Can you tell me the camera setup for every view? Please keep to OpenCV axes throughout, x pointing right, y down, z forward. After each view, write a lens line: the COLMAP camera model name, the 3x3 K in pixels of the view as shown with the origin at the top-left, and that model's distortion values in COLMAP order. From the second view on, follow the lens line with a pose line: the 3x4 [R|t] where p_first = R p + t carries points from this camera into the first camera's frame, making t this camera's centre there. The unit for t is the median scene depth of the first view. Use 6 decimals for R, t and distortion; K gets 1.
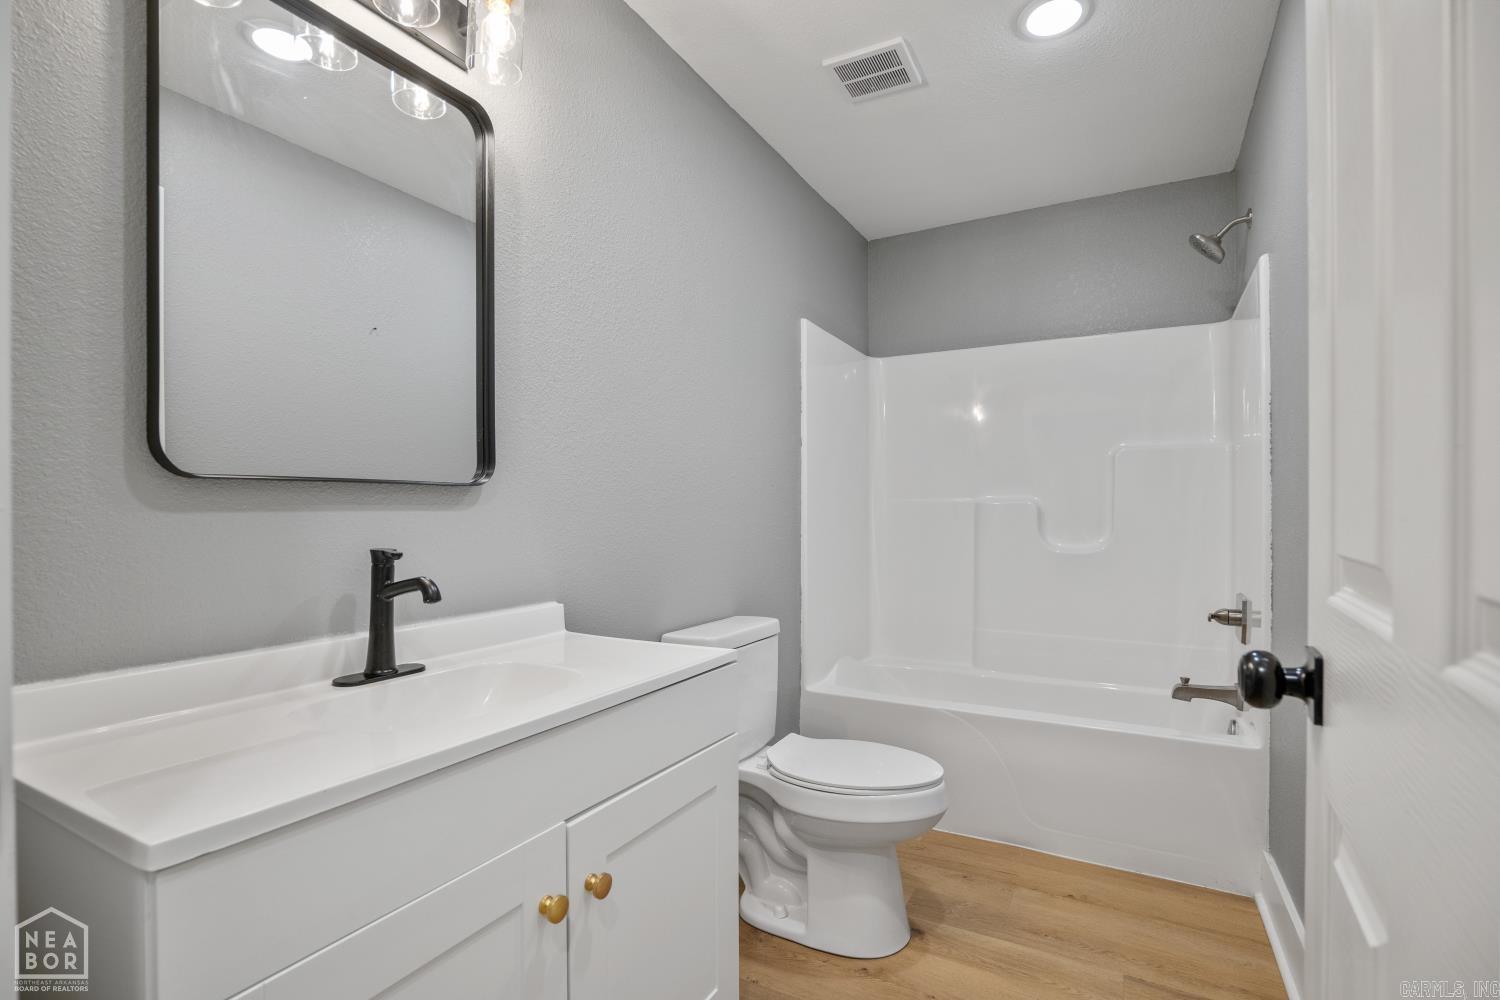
lens RADIAL K [[709.7, 0, 750.1], [0, 709.7, 499.5], [0, 0, 1]] dist [-0.016104, 0.002650]
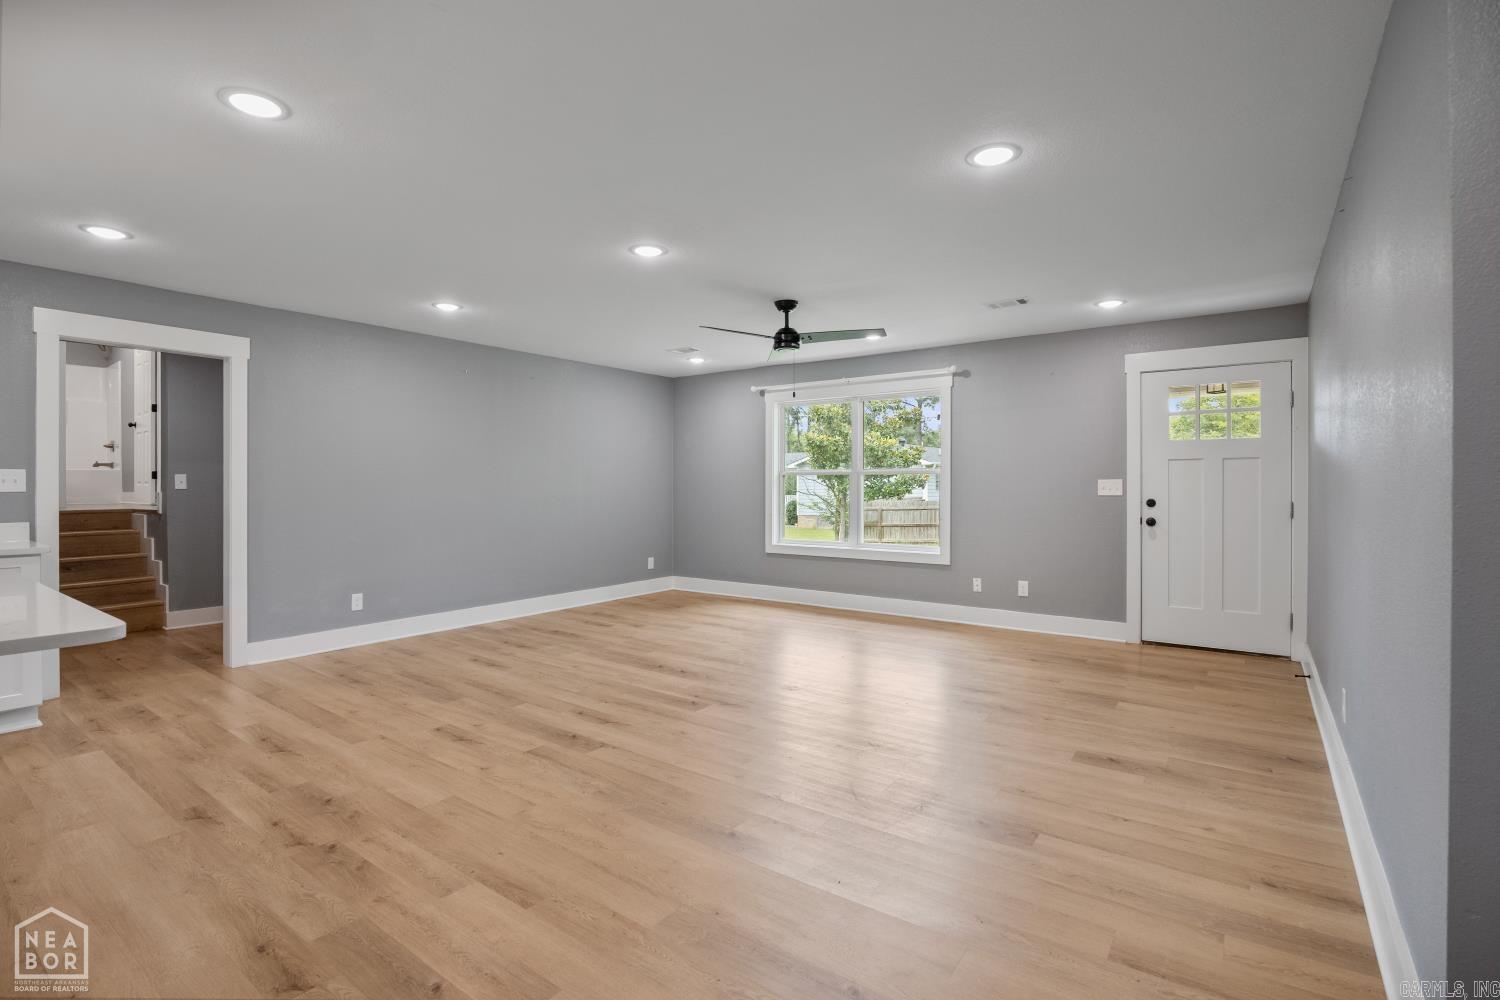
lens RADIAL K [[709.7, 0, 736.3], [0, 709.7, 499.5], [0, 0, 1]] dist [-0.016104, 0.002650]
pose [[0.155878, -0.006375, 0.987756, -2.630204], [-0.001703, 0.999976, 0.006722, 0.427453], [-0.987775, -0.002730, 0.155863, -3.055972]]
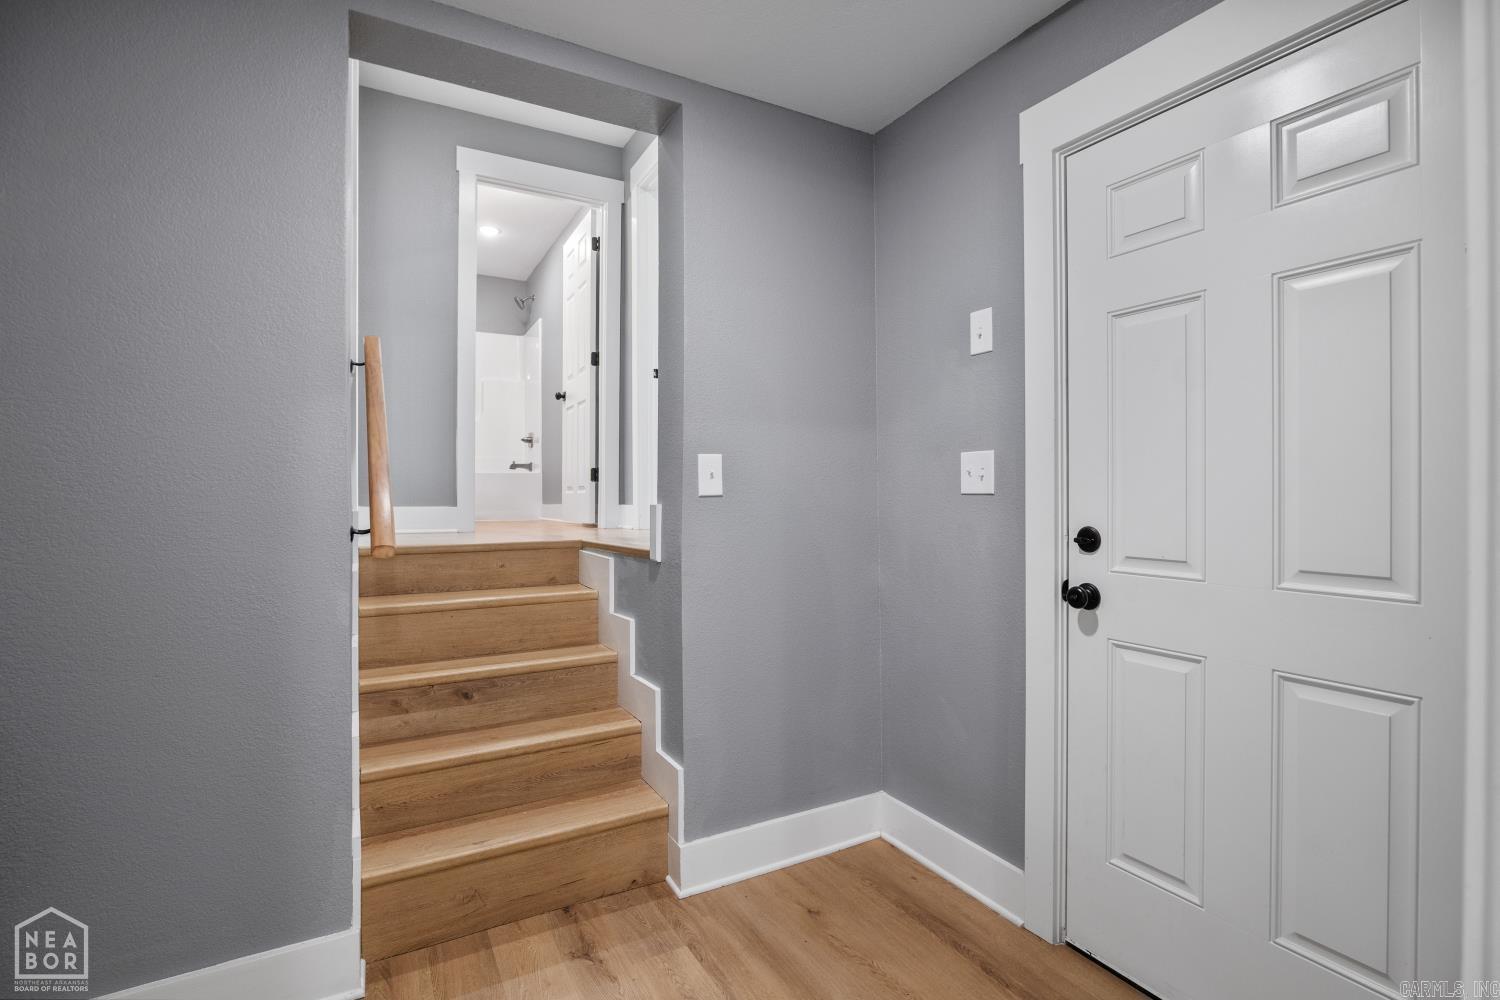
lens RADIAL K [[709.7, 0, 751.5], [0, 709.7, 501.7], [0, 0, 1]] dist [-0.016104, 0.002650]
pose [[0.536062, 0.006479, 0.844154, -1.222115], [-0.001191, 0.999975, -0.006919, 0.426125], [-0.844178, 0.002704, 0.536057, -1.270946]]
